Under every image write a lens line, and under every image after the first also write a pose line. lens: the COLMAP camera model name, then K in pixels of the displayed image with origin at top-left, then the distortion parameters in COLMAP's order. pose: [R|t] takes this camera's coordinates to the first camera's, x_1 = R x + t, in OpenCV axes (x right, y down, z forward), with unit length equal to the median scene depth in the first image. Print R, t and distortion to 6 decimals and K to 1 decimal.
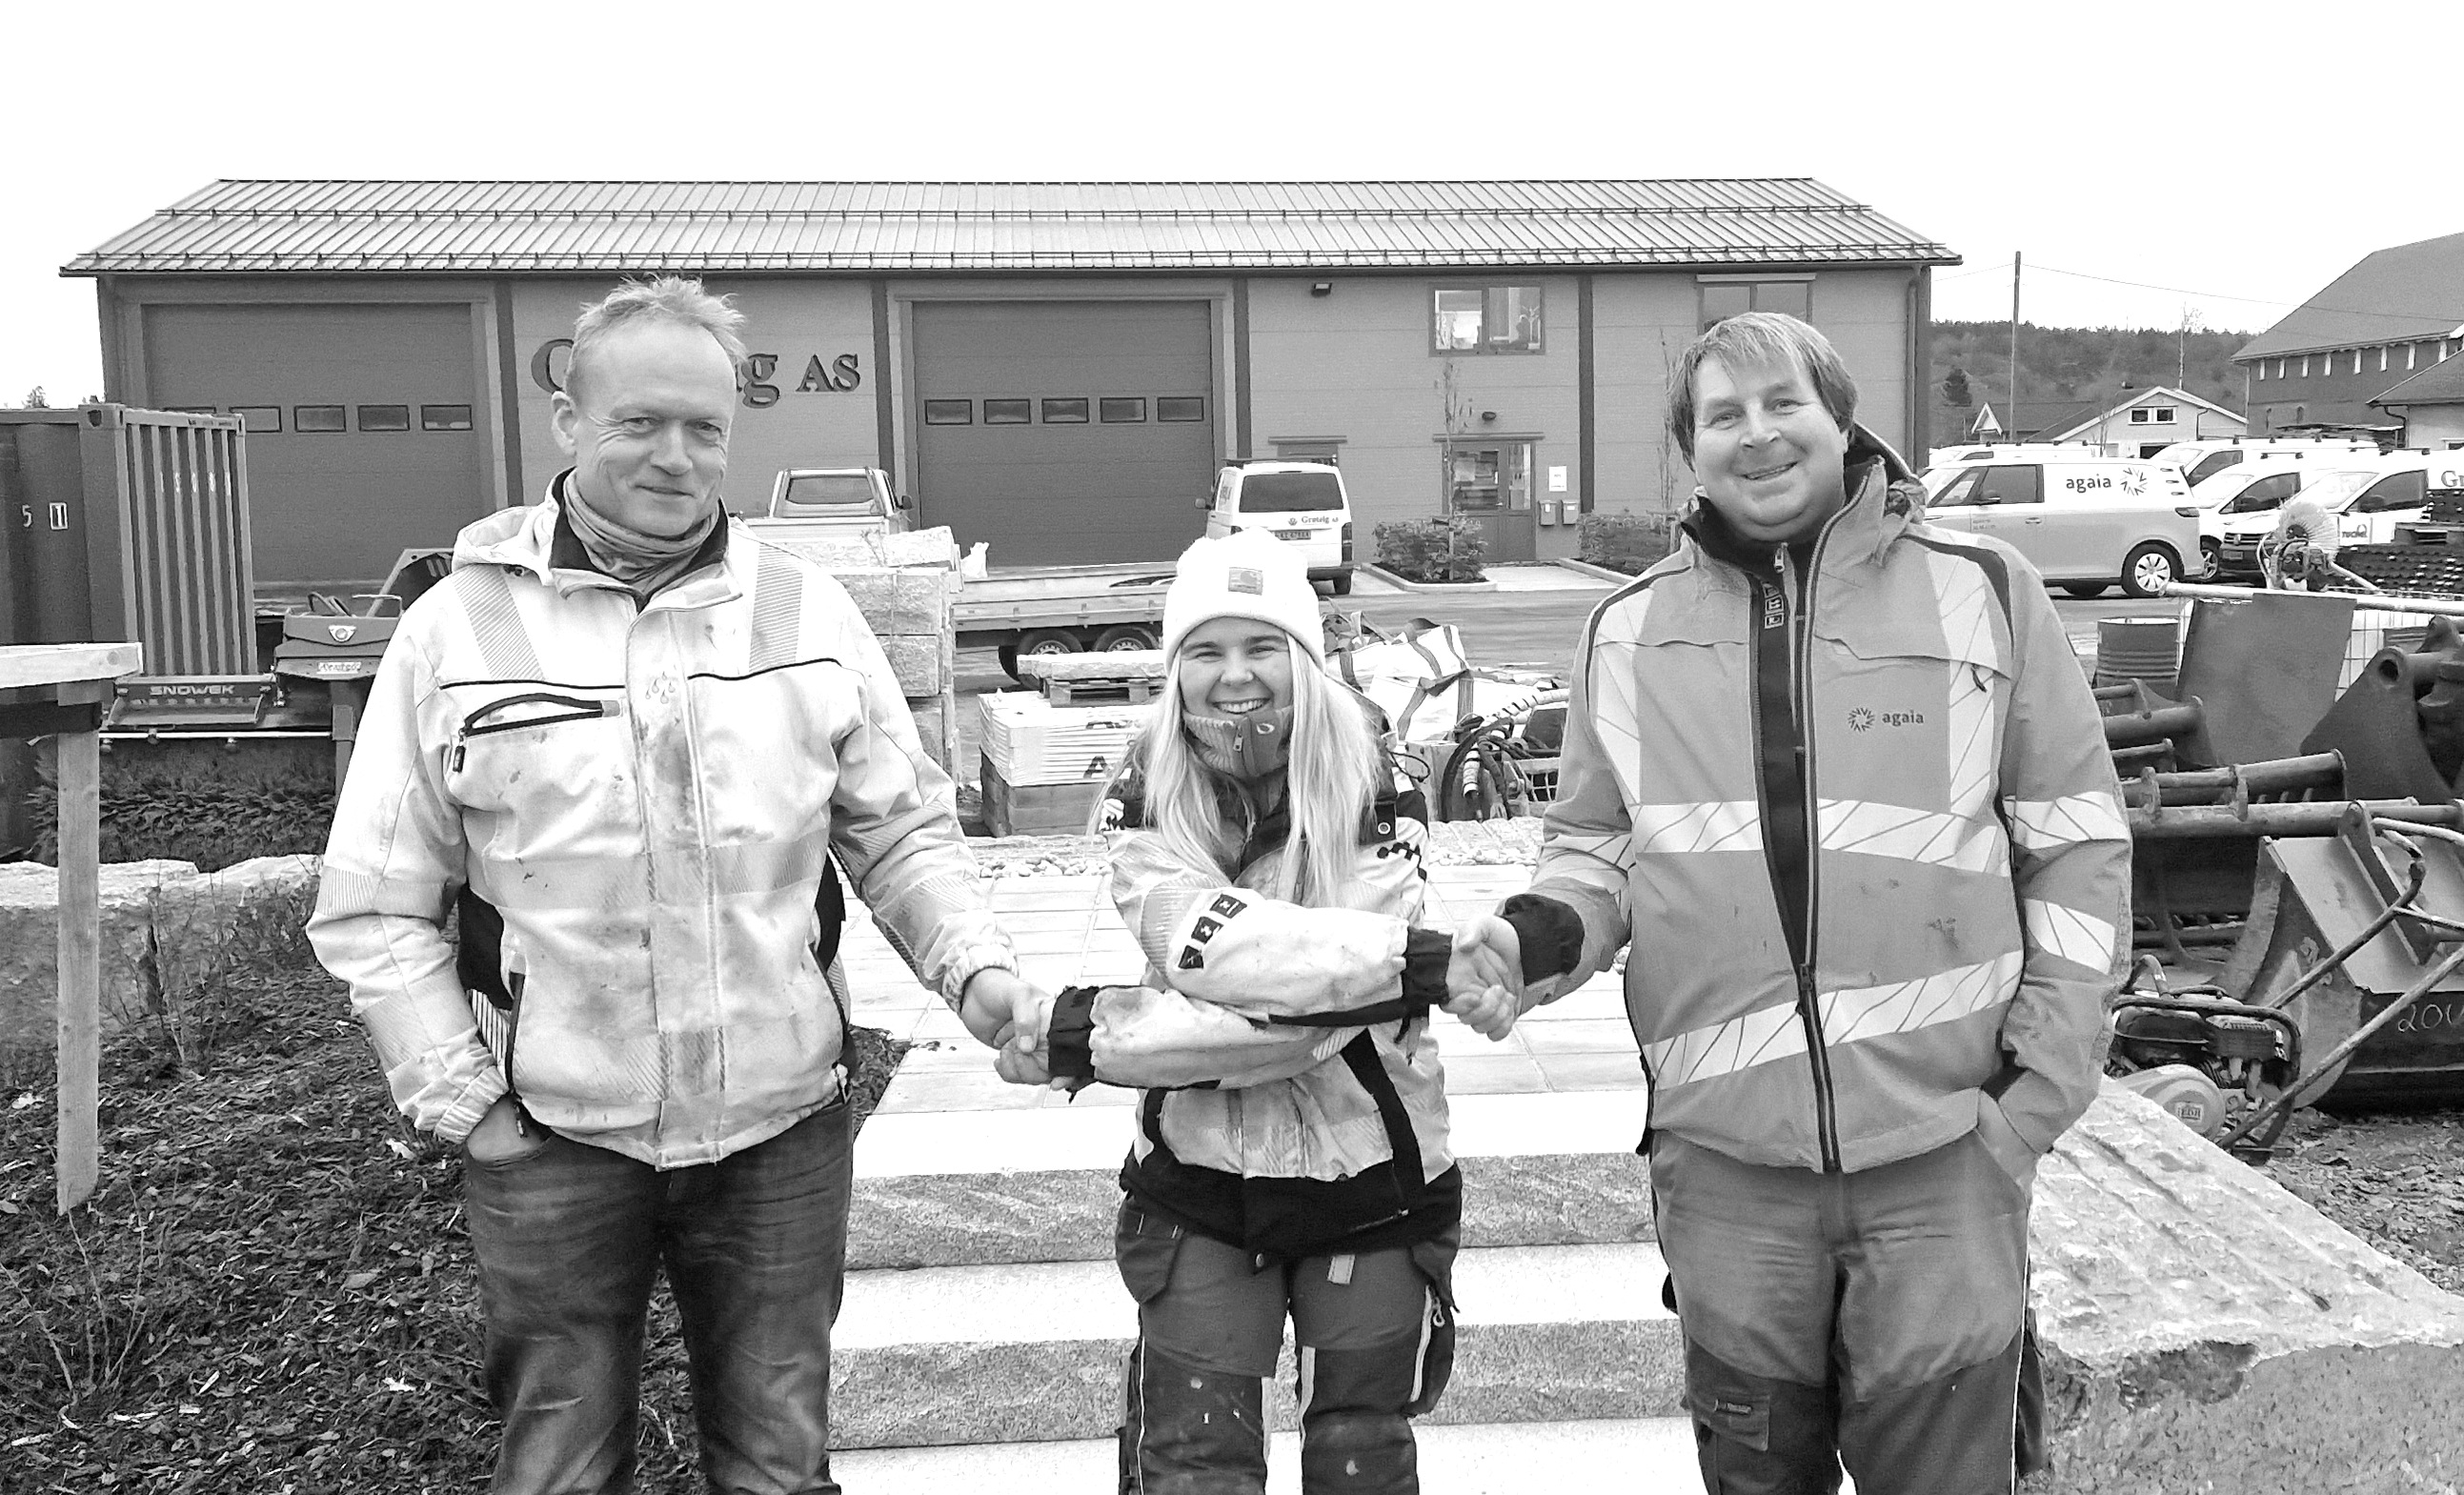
lens RADIAL K [[2504.2, 0, 1337.7], [0, 2504.2, 751.0], [0, 0, 1]] dist [0.105292, -0.127121]
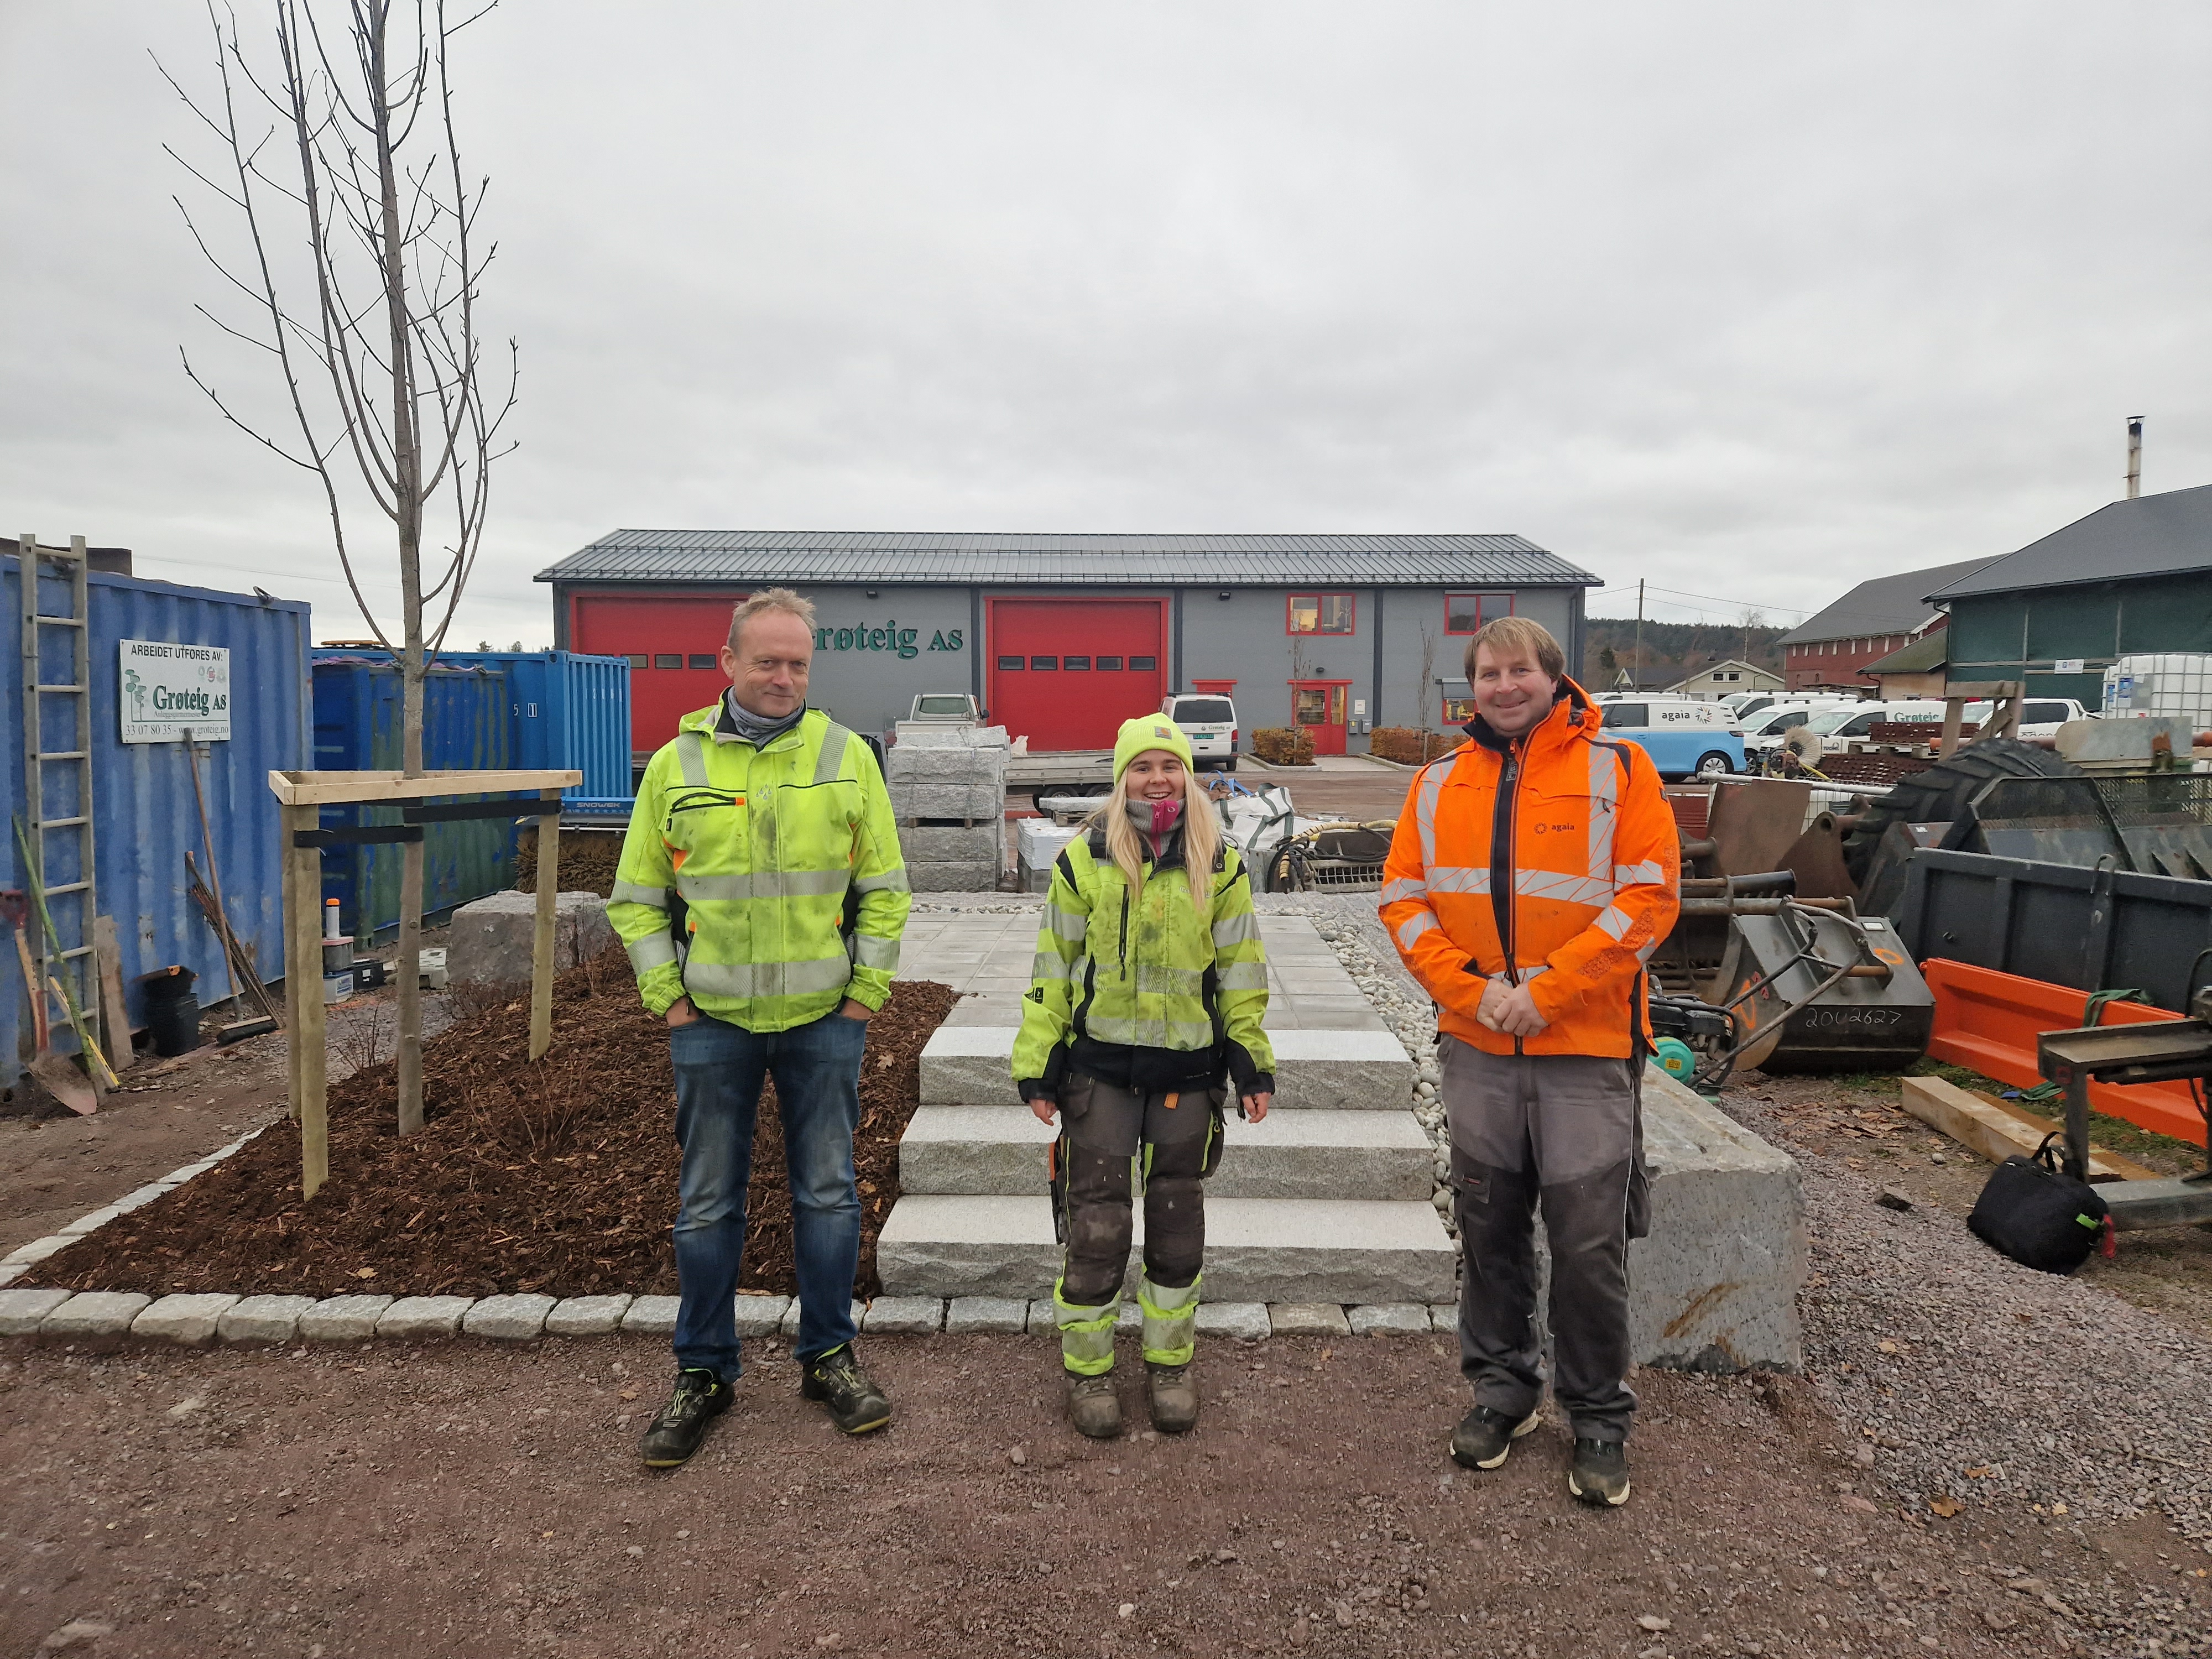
lens RADIAL K [[1453.6, 0, 1106.0], [0, 1453.6, 829.5], [0, 0, 1]] dist [0.093541, -0.083534]
pose [[0.995863, 0.027010, -0.086761, 0.008938], [-0.028931, 0.999362, -0.020956, 0.004173], [0.086140, 0.023379, 0.996009, -0.025345]]
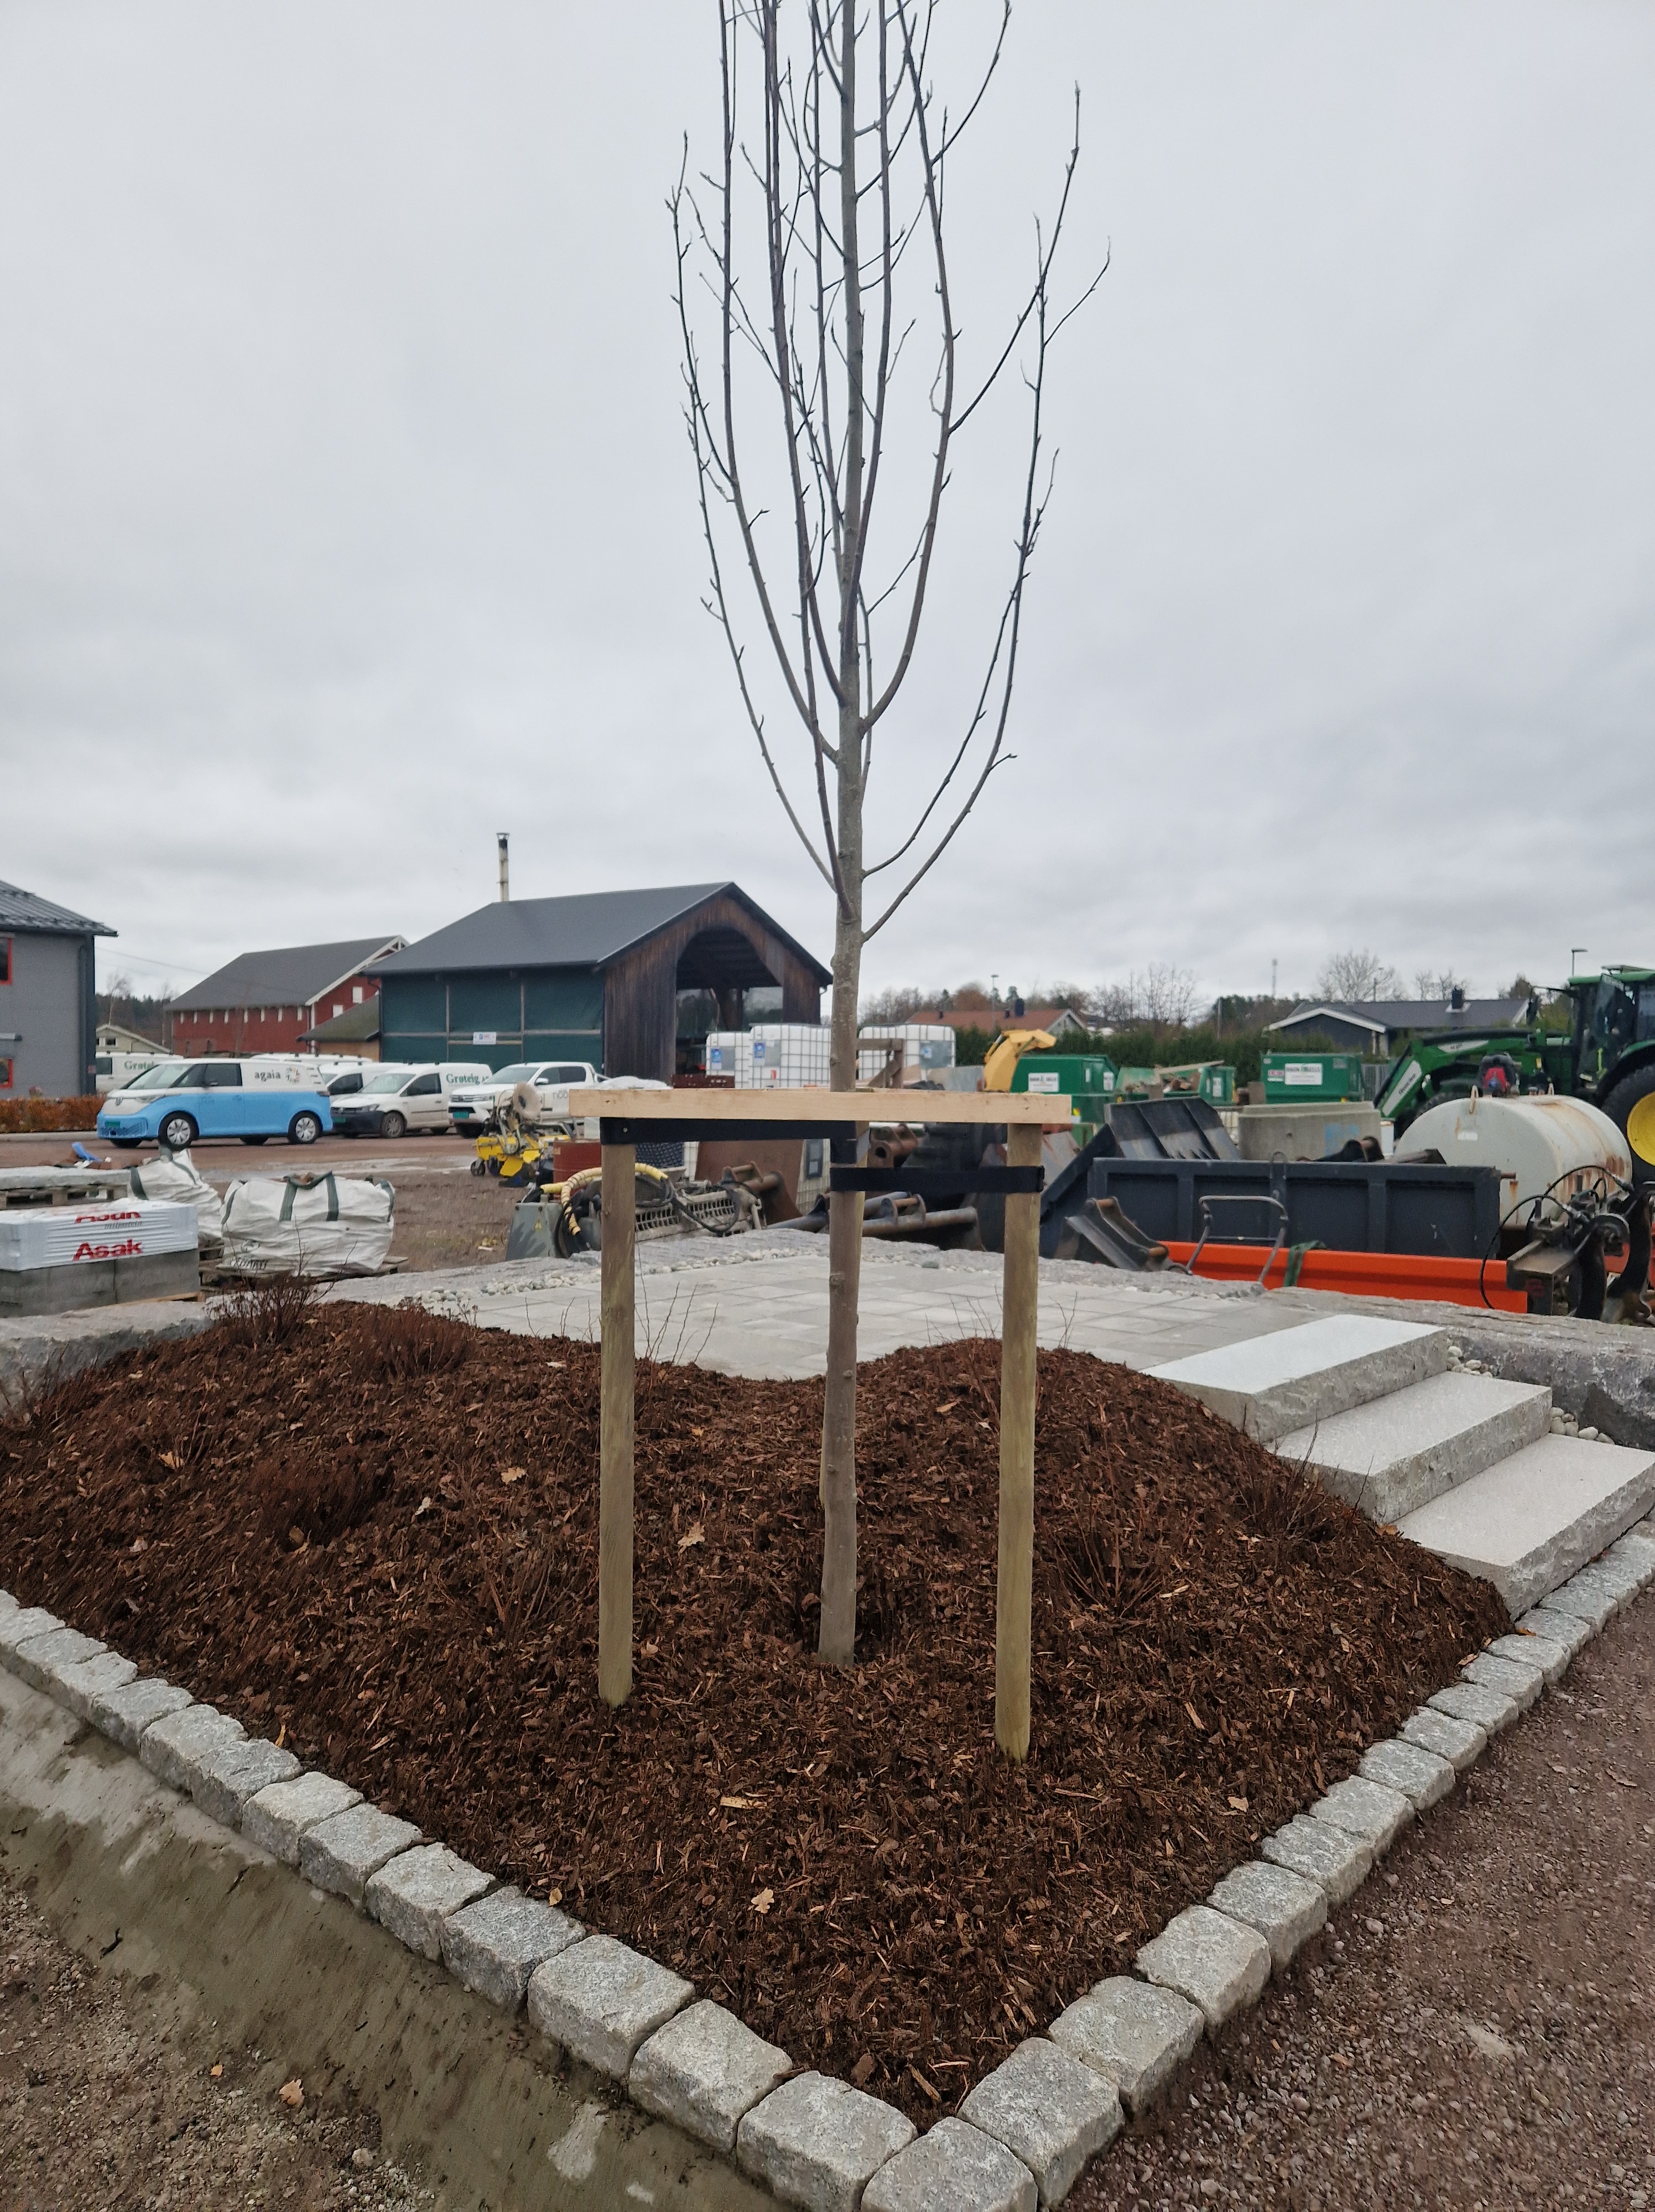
lens RADIAL K [[1489.7, 0, 827.5], [0, 1489.7, 1106.0], [0, 0, 1]] dist [0.041591, -0.003801]
pose [[0.696489, 0.006933, 0.717534, -0.294572], [0.060772, 0.995791, -0.068611, 0.006239], [-0.714989, 0.091393, 0.693136, 0.122114]]
